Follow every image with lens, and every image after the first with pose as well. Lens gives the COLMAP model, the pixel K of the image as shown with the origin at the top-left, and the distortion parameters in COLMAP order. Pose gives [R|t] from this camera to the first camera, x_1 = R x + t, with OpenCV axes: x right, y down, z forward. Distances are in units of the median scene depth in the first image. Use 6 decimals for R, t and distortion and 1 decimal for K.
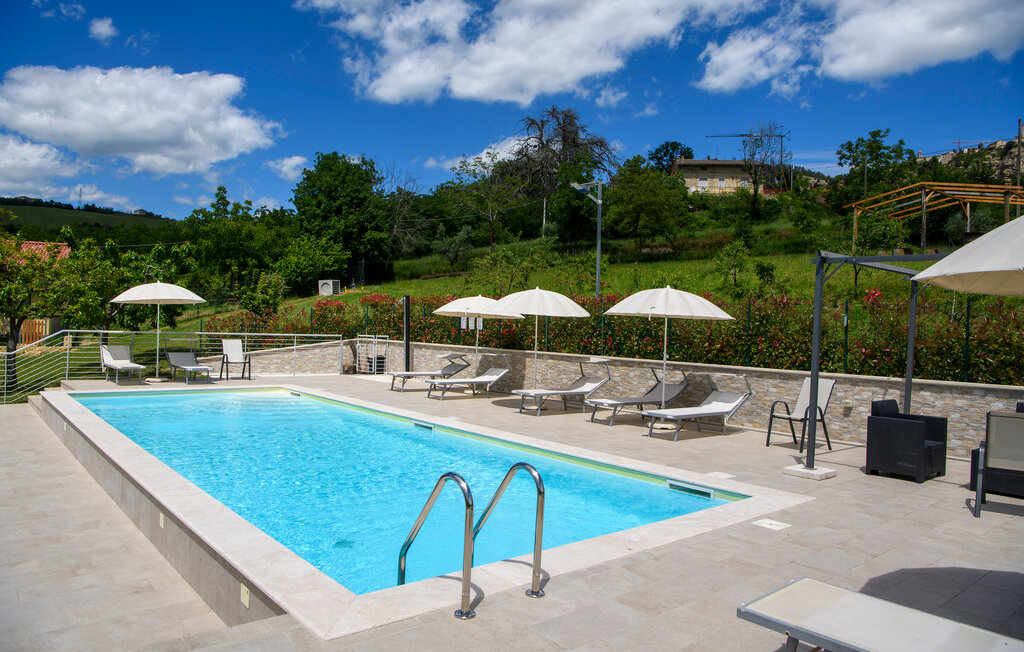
lens RADIAL K [[706.5, 0, 512.0], [0, 706.5, 326.0], [0, 0, 1]] dist [-0.074072, 0.007176]
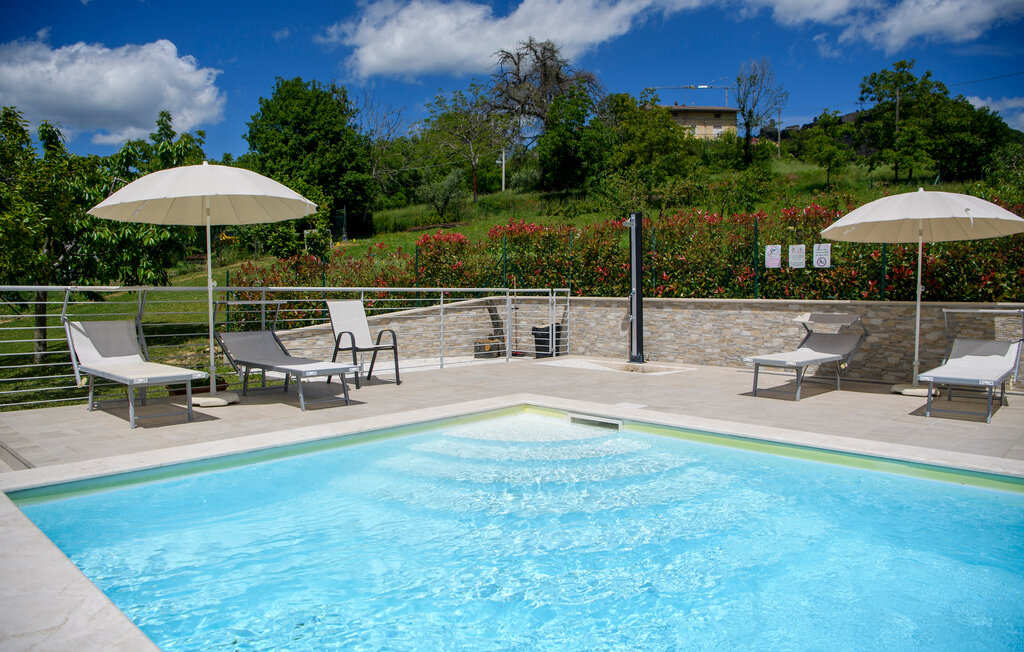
lens RADIAL K [[706.5, 0, 512.0], [0, 706.5, 326.0], [0, 0, 1]] dist [-0.074072, 0.007176]
pose [[0.993246, -0.033867, 0.110976, -0.277021], [0.028195, 0.998234, 0.052292, 0.012099], [-0.112551, -0.048810, 0.992446, 0.412957]]
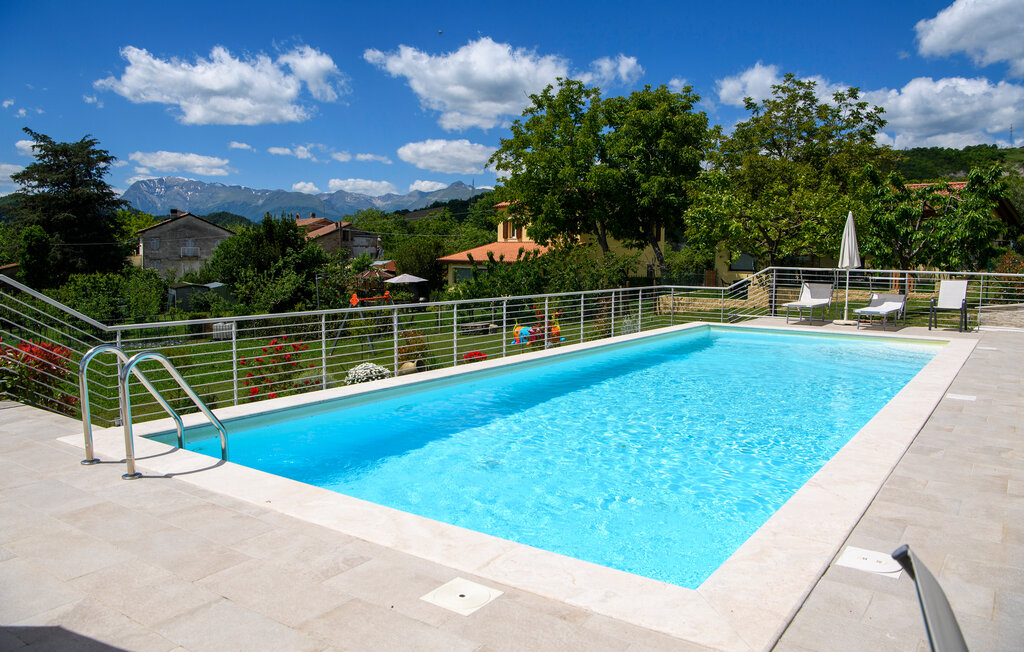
lens RADIAL K [[765.2, 0, 511.9], [0, 765.2, 318.0], [0, 0, 1]] dist [-0.051541, 0.002746]
pose [[0.264313, 0.055602, -0.962833, 0.235404], [-0.006469, 0.998416, 0.055882, 0.014494], [0.964415, -0.008542, 0.264254, 0.233878]]
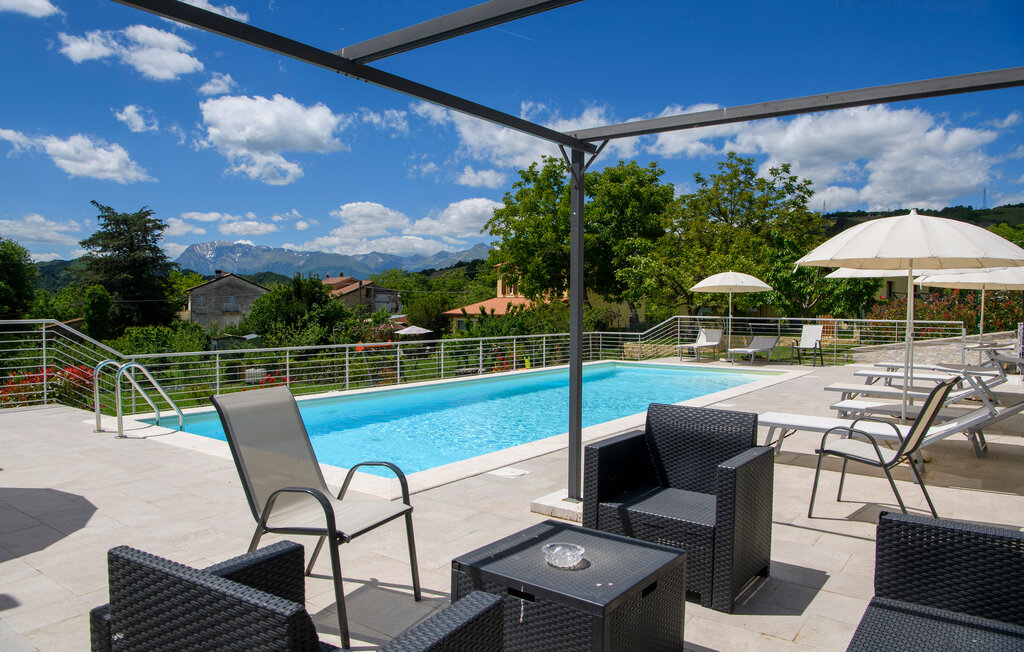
lens RADIAL K [[706.5, 0, 512.0], [0, 706.5, 326.0], [0, 0, 1]] dist [-0.074072, 0.007176]
pose [[0.238701, -0.002647, -0.971090, 0.361518], [-0.002421, 0.999992, -0.003321, 0.020235], [0.971090, 0.003144, 0.238693, 0.286766]]
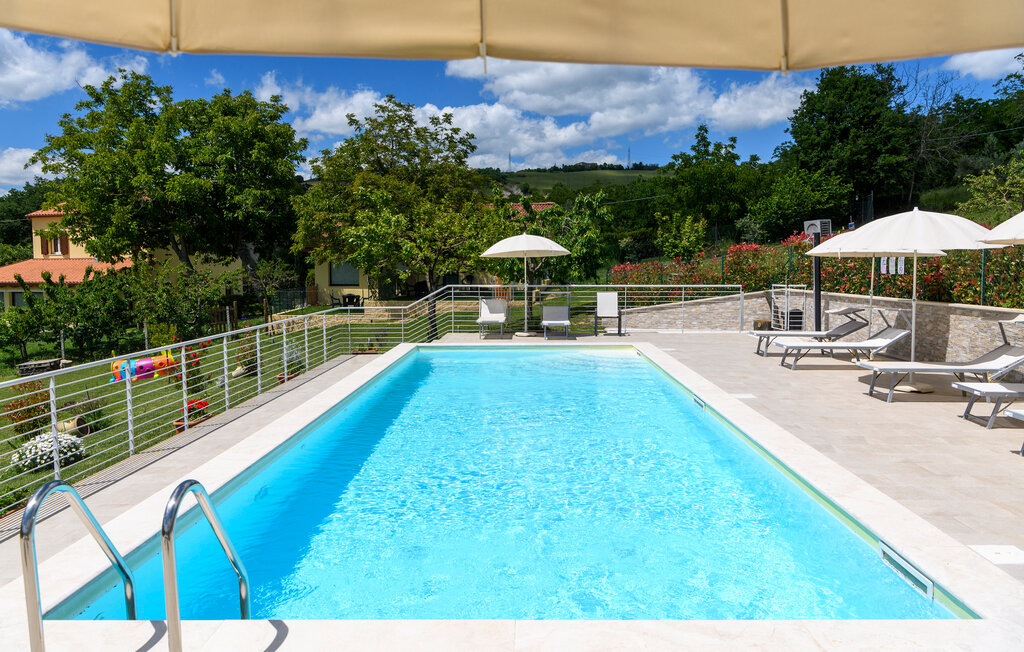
lens RADIAL K [[762.2, 0, 517.9], [0, 762.2, 325.1], [0, 0, 1]] dist [0.001975, 0.001236]
pose [[0.756703, 0.017208, -0.653533, 0.136688], [0.024427, 0.998211, 0.054567, 0.003909], [0.653303, -0.057254, 0.754929, 0.128654]]
